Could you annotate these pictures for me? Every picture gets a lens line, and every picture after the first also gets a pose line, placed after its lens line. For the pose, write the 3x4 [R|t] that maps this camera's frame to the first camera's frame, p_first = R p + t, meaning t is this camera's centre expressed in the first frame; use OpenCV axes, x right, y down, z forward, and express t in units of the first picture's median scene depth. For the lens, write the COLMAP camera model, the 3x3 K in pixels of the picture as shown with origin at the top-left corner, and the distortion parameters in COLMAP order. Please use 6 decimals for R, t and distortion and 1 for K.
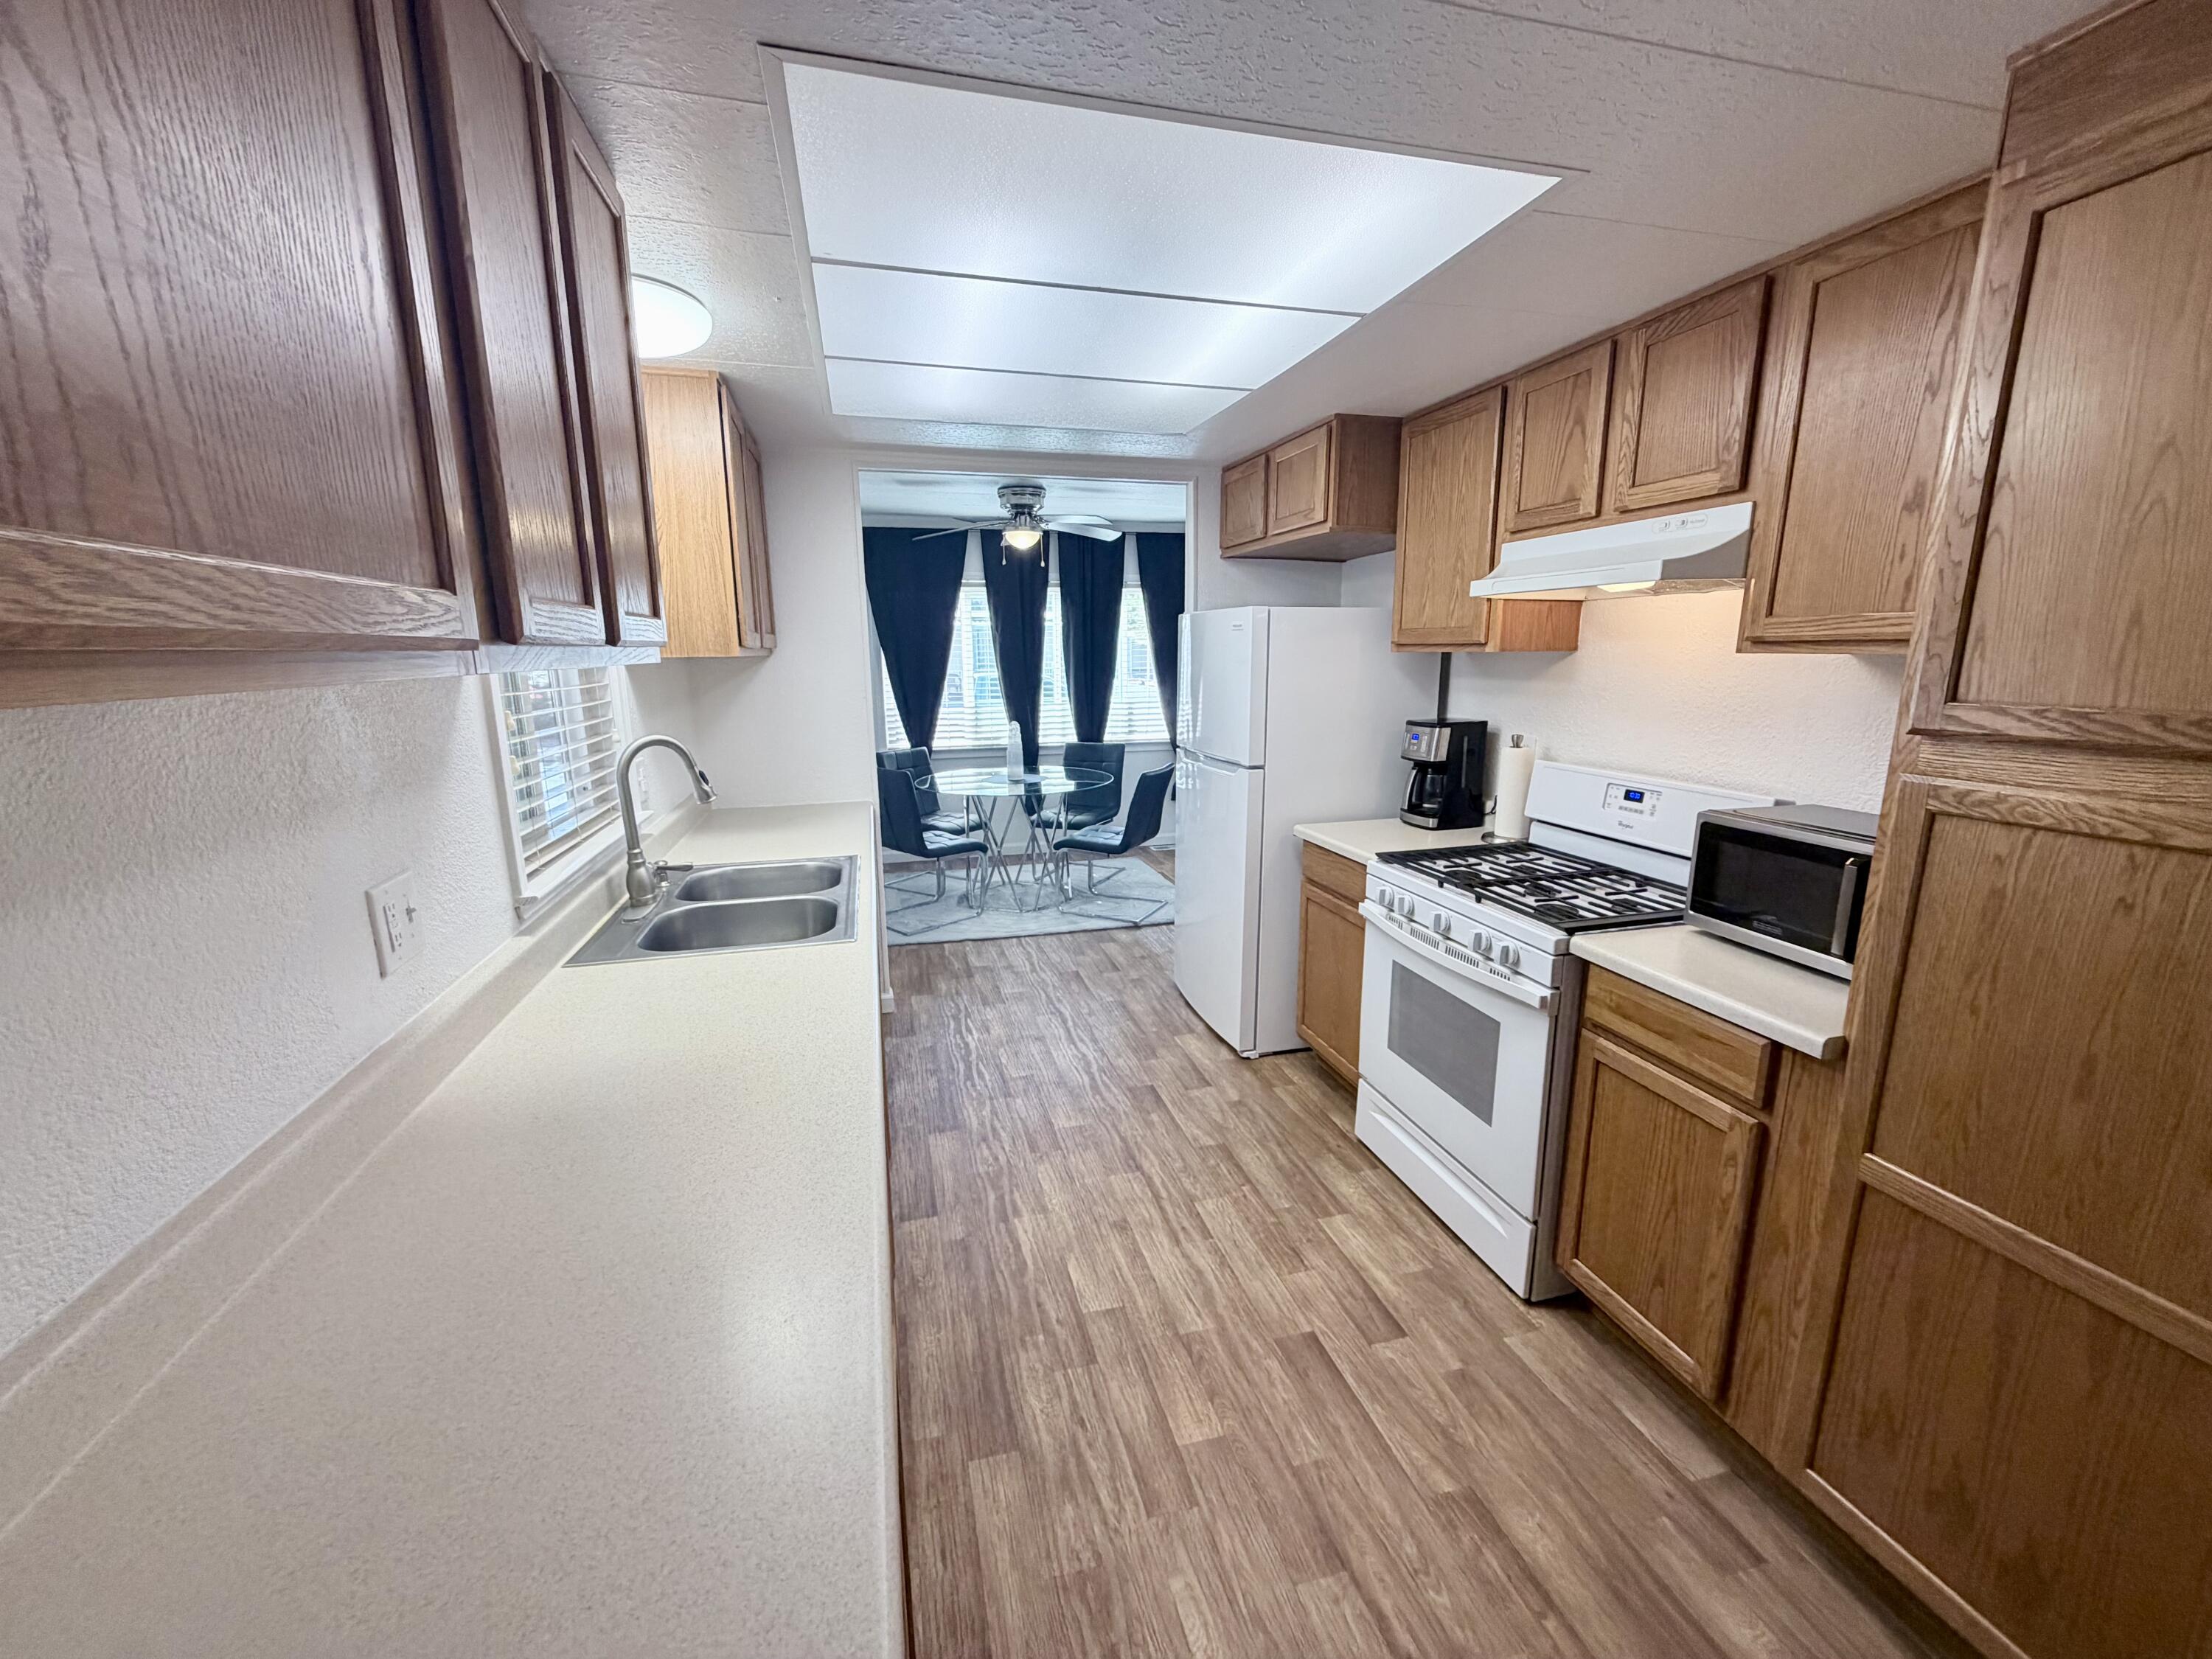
lens RADIAL K [[880.0, 0, 1108.7], [0, 880.0, 831.5], [0, 0, 1]] dist [0.004733, 0.000047]
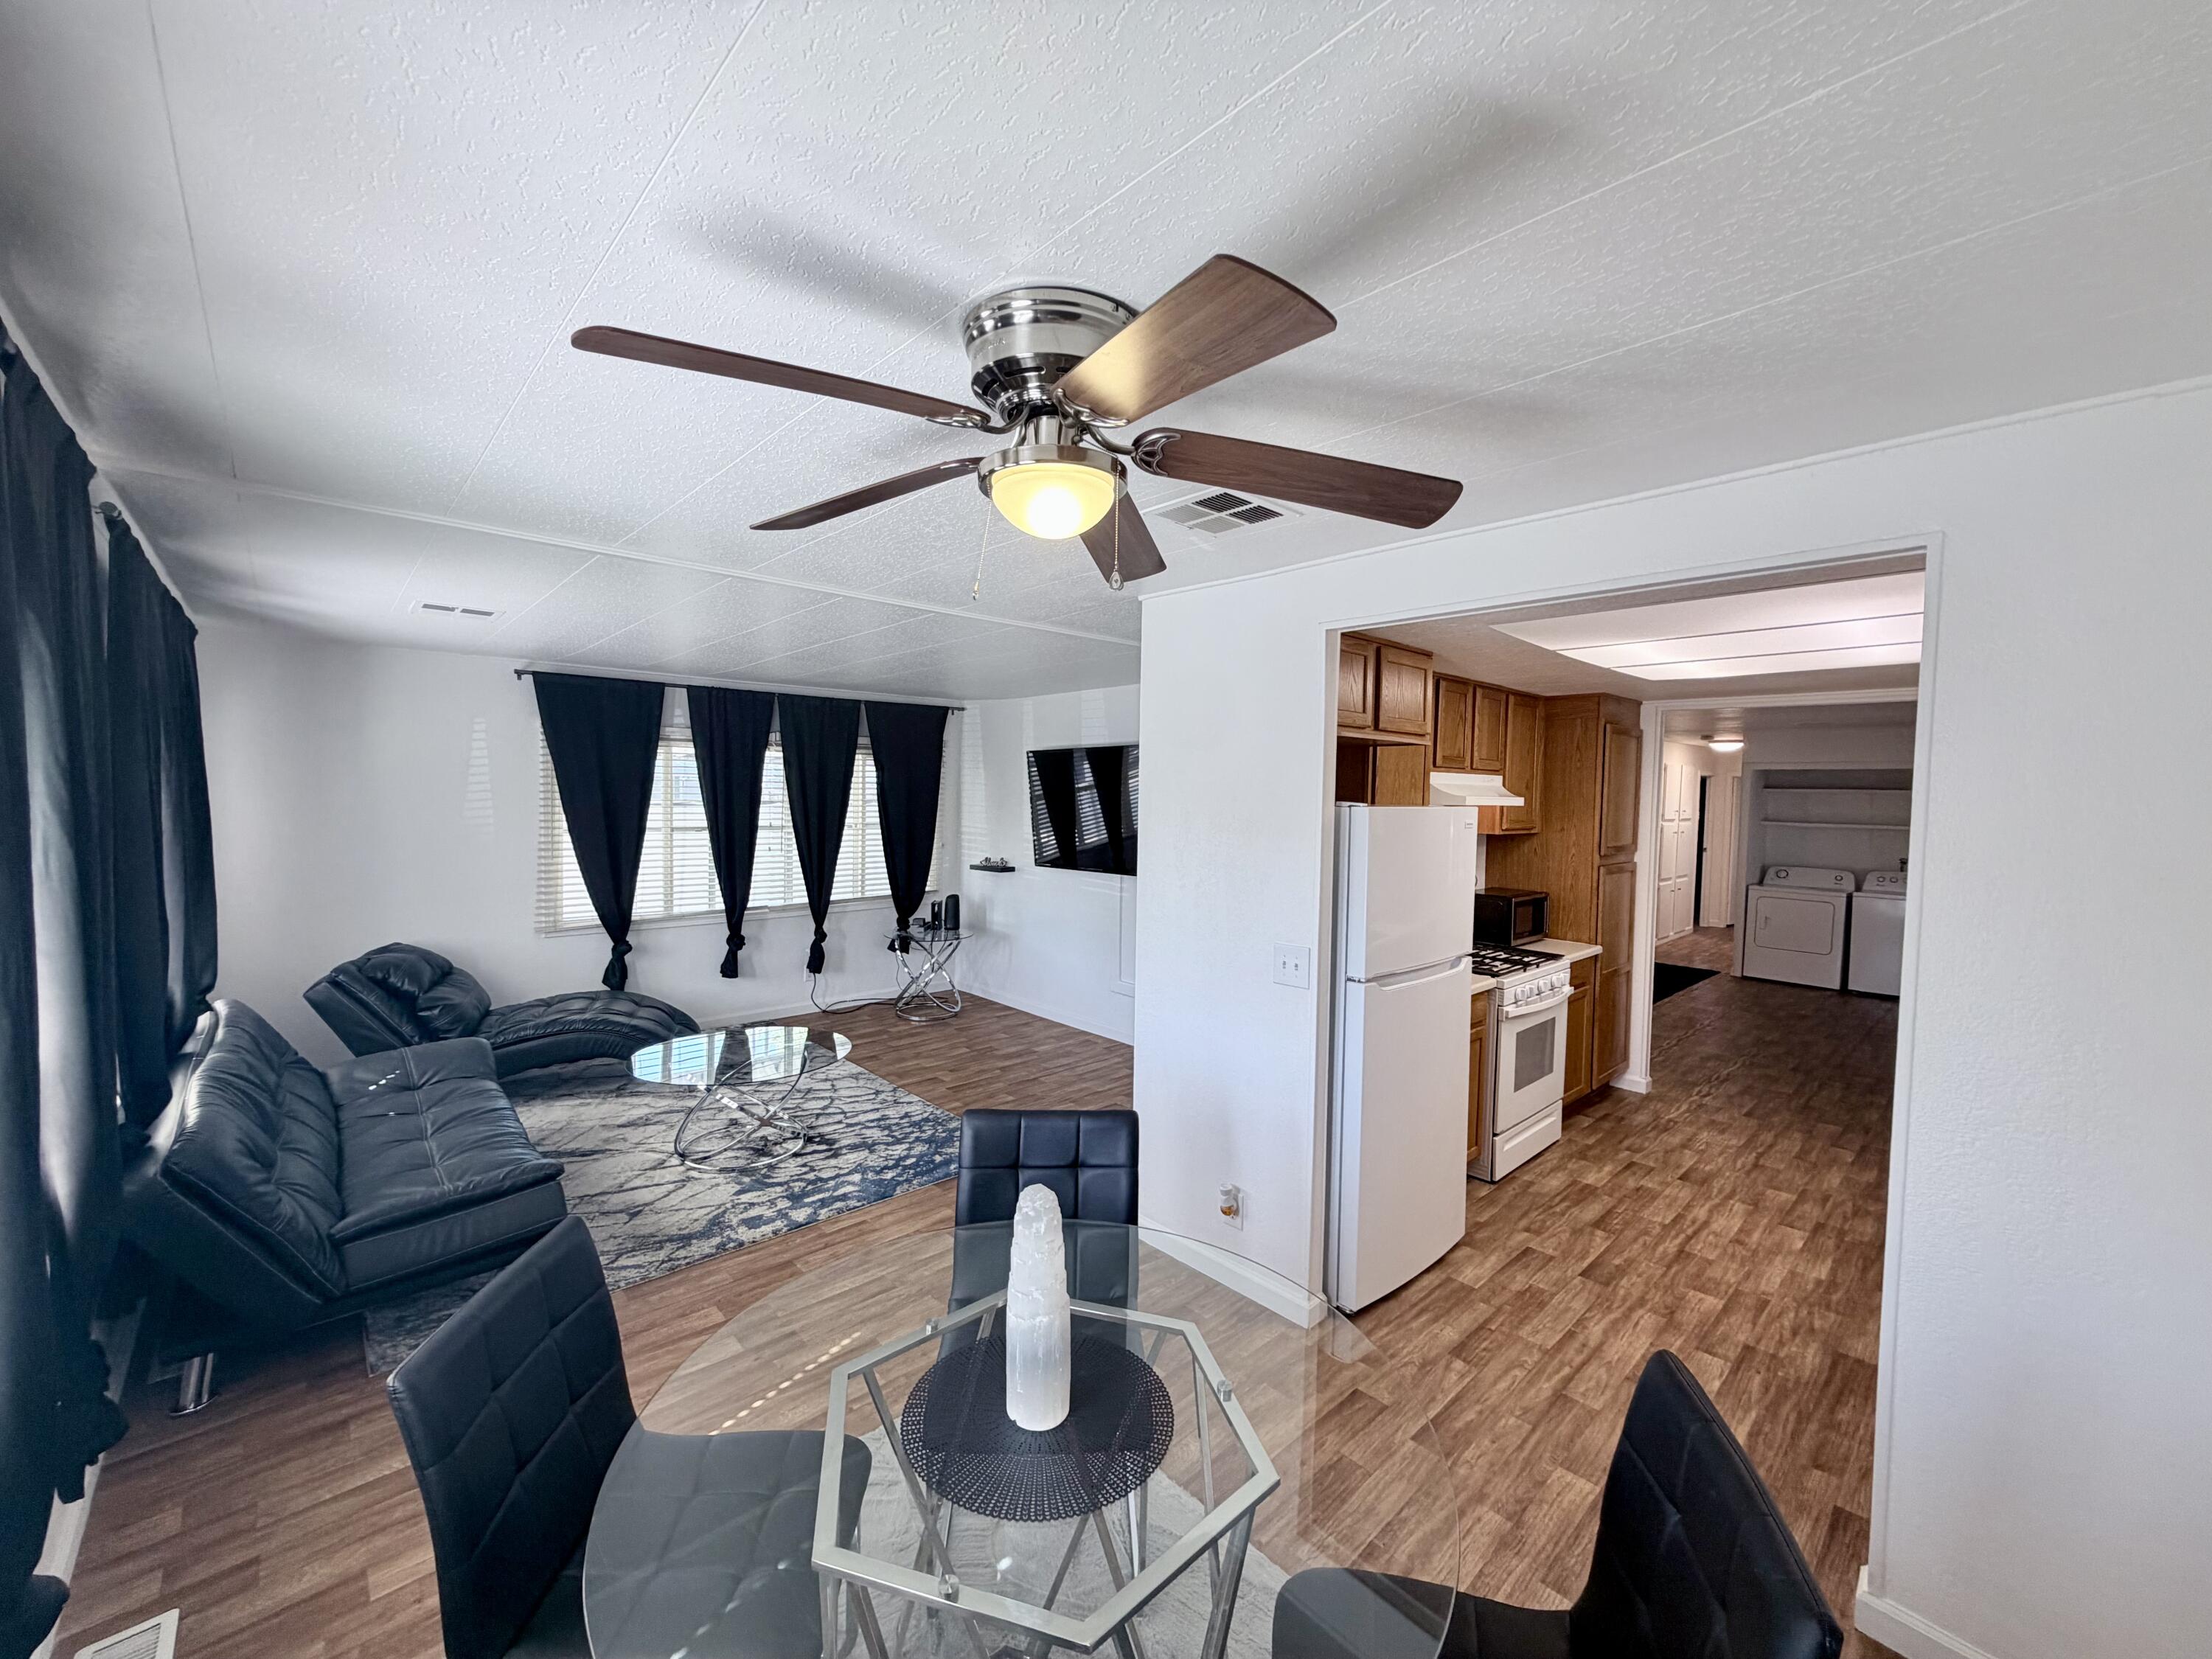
lens RADIAL K [[880.0, 0, 1107.5], [0, 880.0, 828.8], [0, 0, 1]] dist [0.004733, 0.000047]
pose [[-0.466815, -0.042164, 0.883349, -0.761651], [0.164939, 0.977185, 0.133807, -0.581208], [-0.868837, 0.208162, -0.449210, 2.438633]]
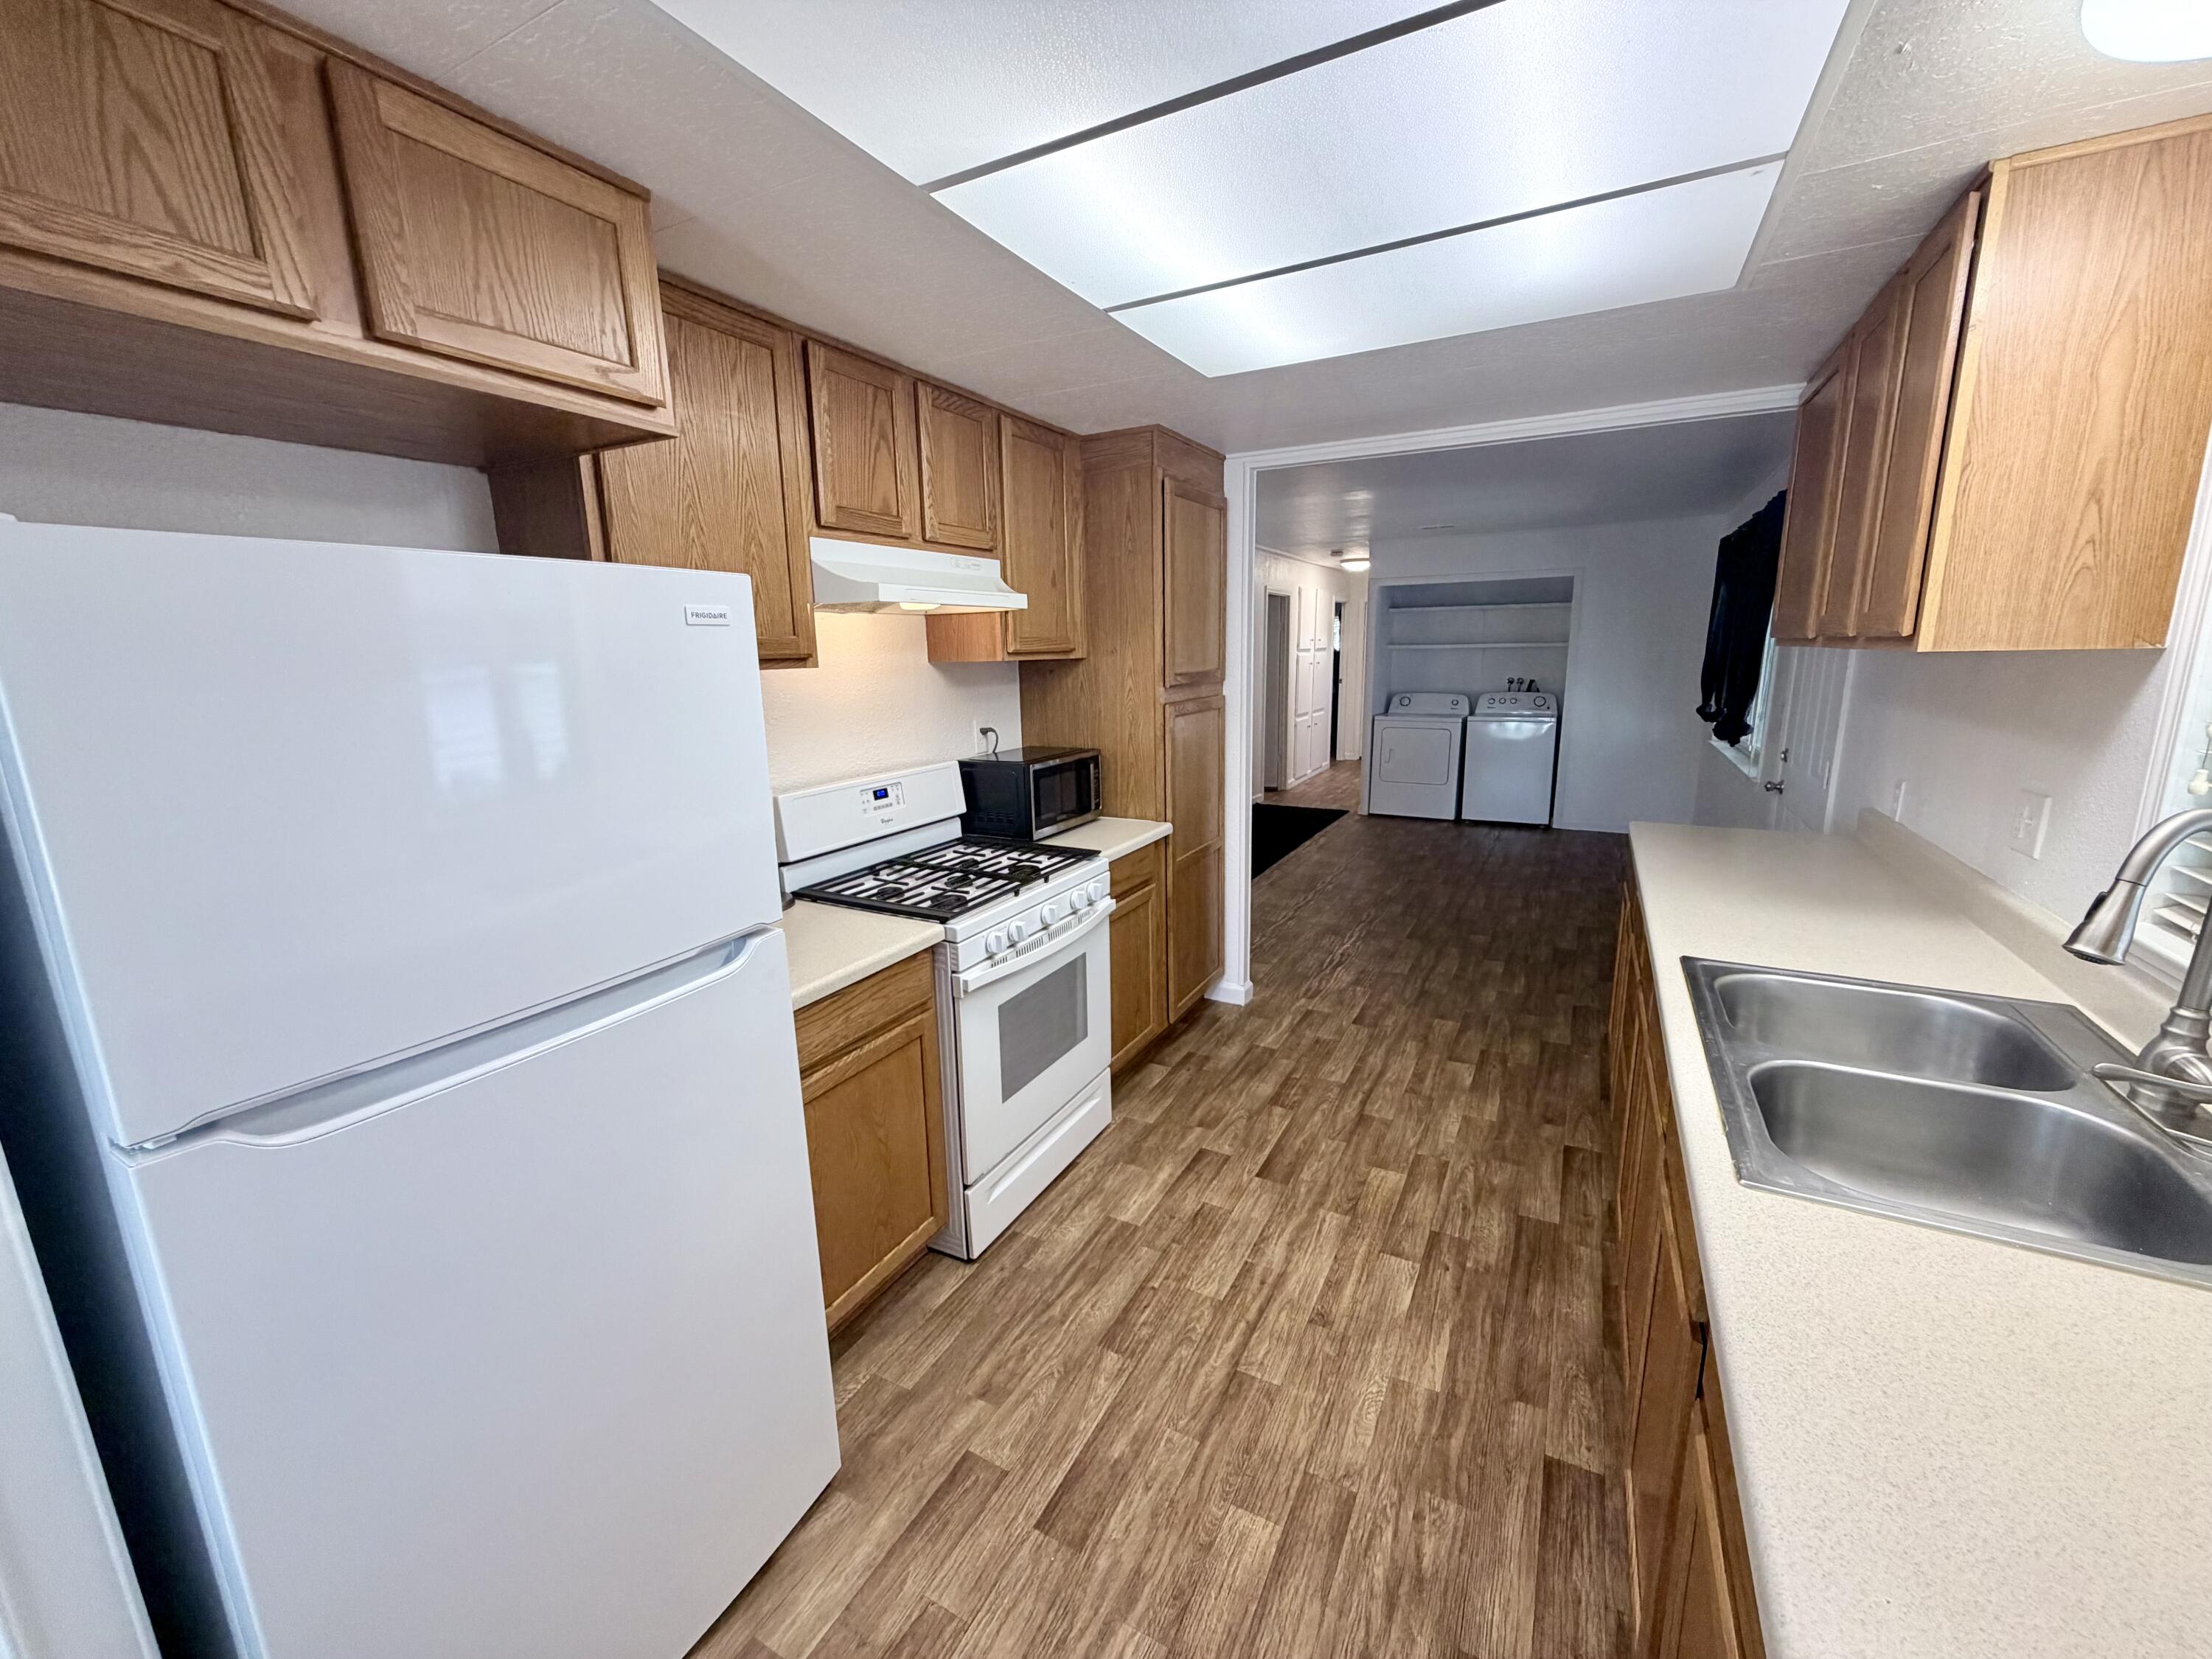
lens RADIAL K [[880.0, 0, 1107.5], [0, 880.0, 826.9], [0, 0, 1]] dist [0.004733, 0.000047]
pose [[-0.725104, -0.119123, 0.678258, -0.369338], [0.163386, 0.927042, 0.337489, -0.331339], [-0.668976, 0.355533, -0.652738, 1.558663]]
